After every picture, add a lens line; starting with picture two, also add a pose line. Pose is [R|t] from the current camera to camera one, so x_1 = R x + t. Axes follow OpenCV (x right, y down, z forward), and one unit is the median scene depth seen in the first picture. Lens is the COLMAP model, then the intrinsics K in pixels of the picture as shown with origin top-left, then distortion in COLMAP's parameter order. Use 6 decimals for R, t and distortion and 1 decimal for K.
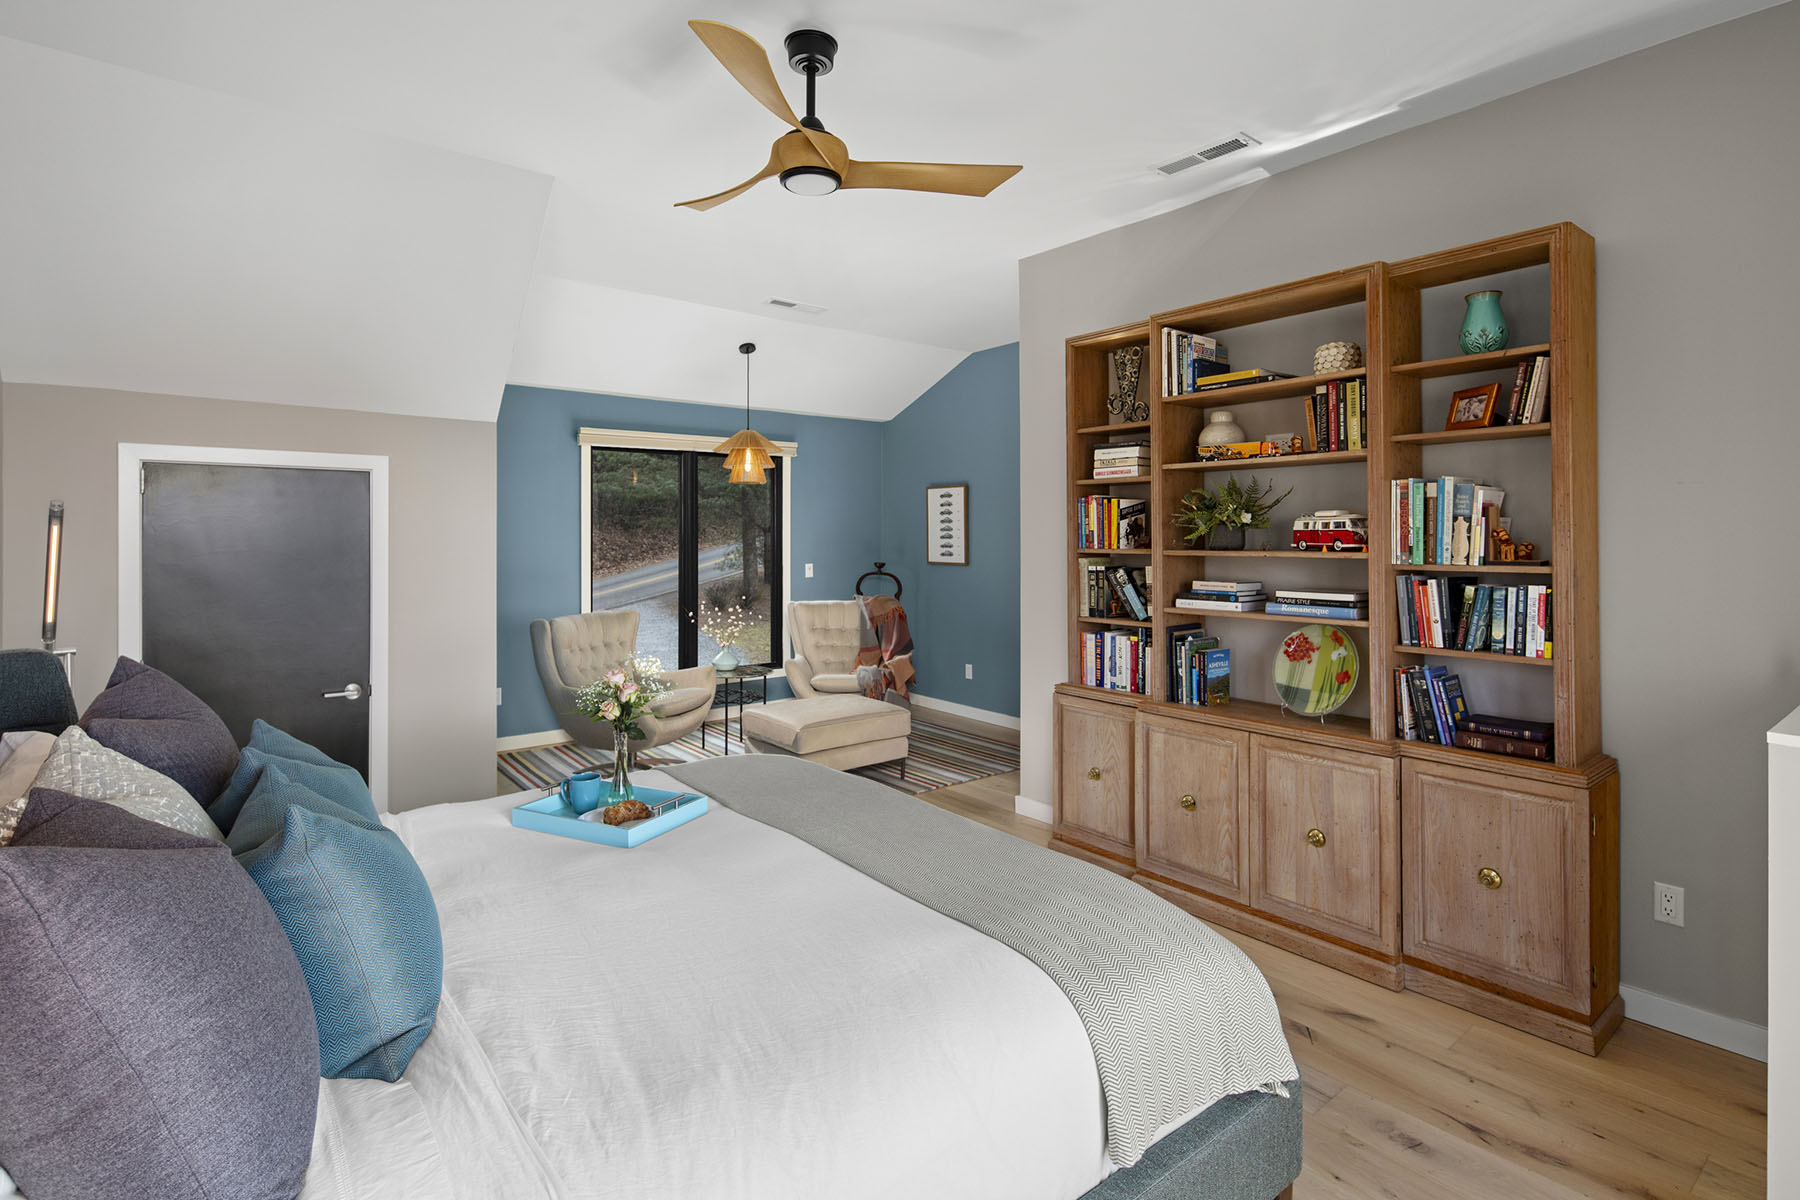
lens RADIAL K [[884.7, 0, 905.0], [0, 884.7, 542.5], [0, 0, 1]] dist [-0.000736, -0.000081]
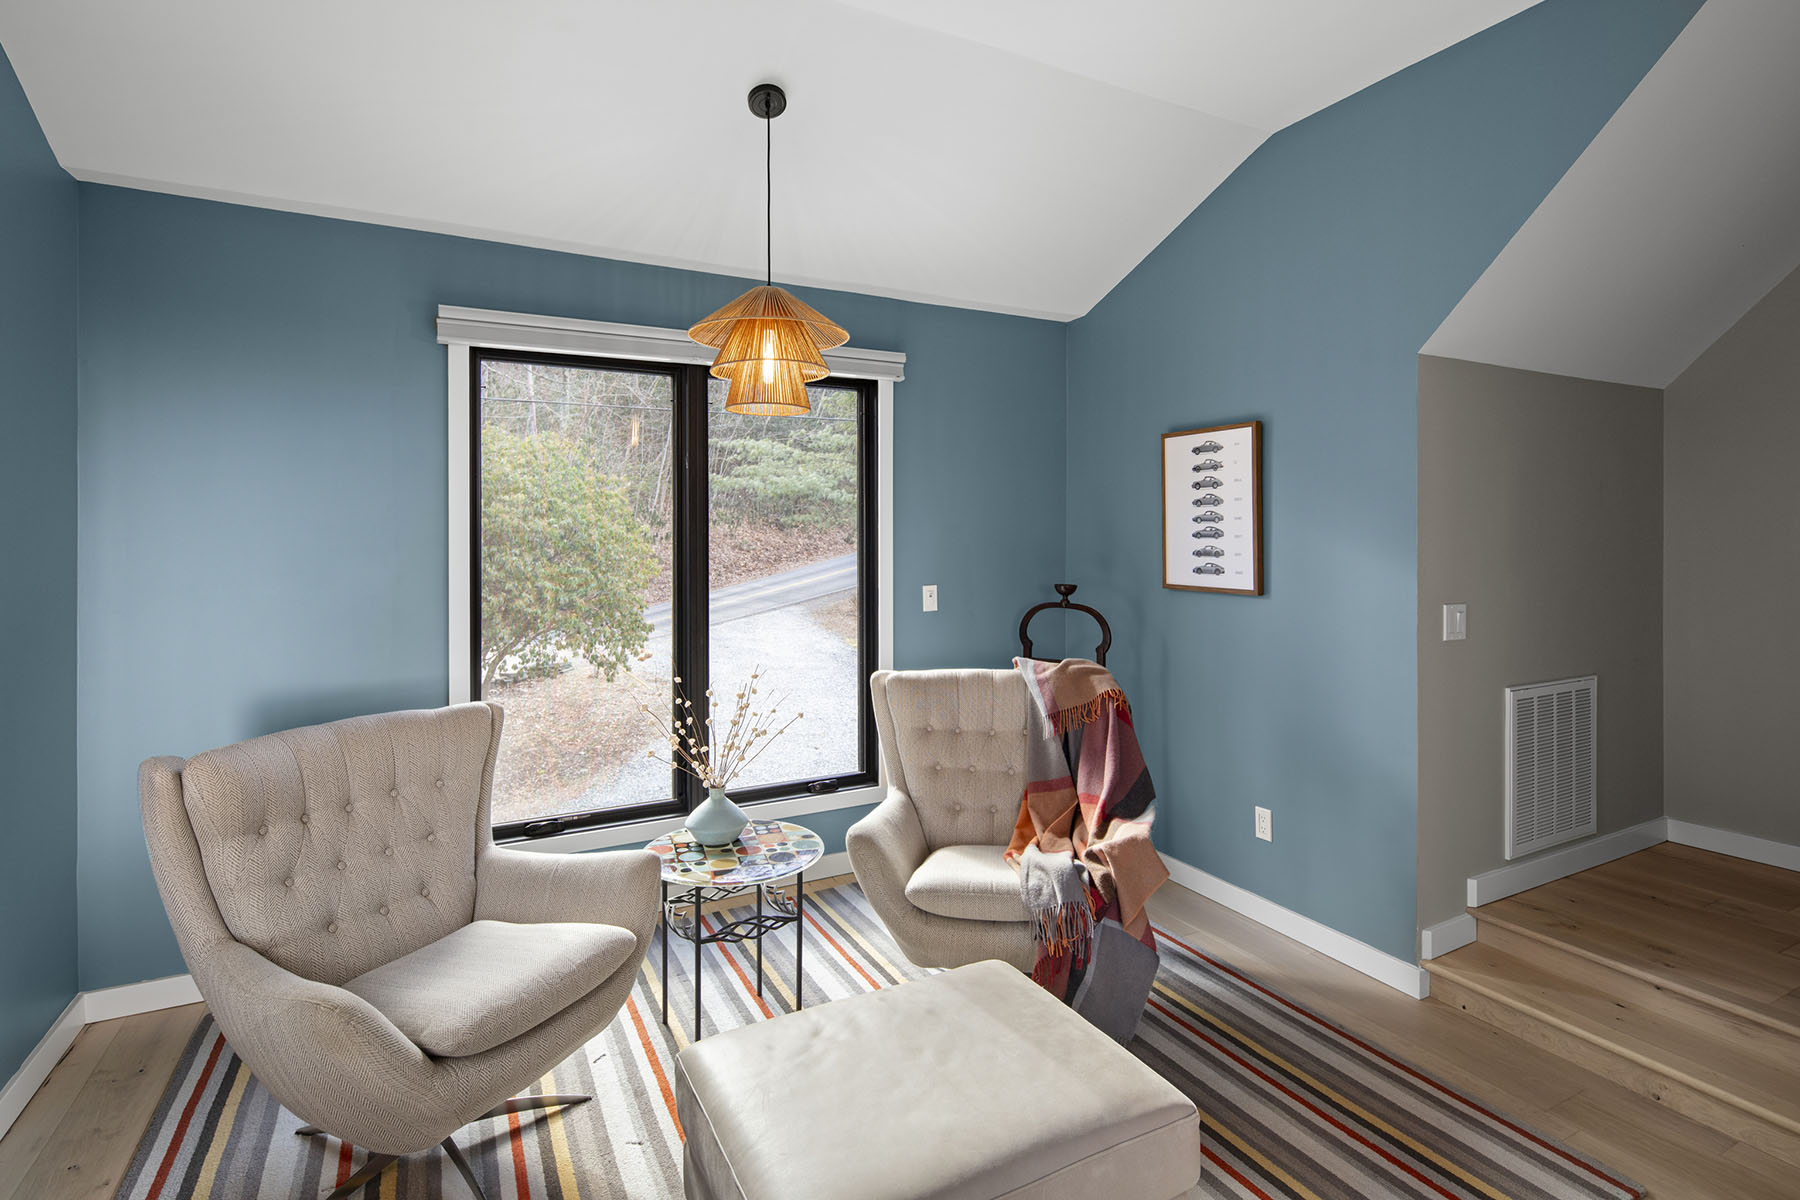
lens RADIAL K [[884.7, 0, 905.0], [0, 884.7, 542.5], [0, 0, 1]] dist [-0.000736, -0.000081]
pose [[0.982882, -0.000078, -0.184238, -0.027105], [0.000024, 1.000000, -0.000296, -0.001653], [0.184238, 0.000287, 0.982882, 0.503949]]
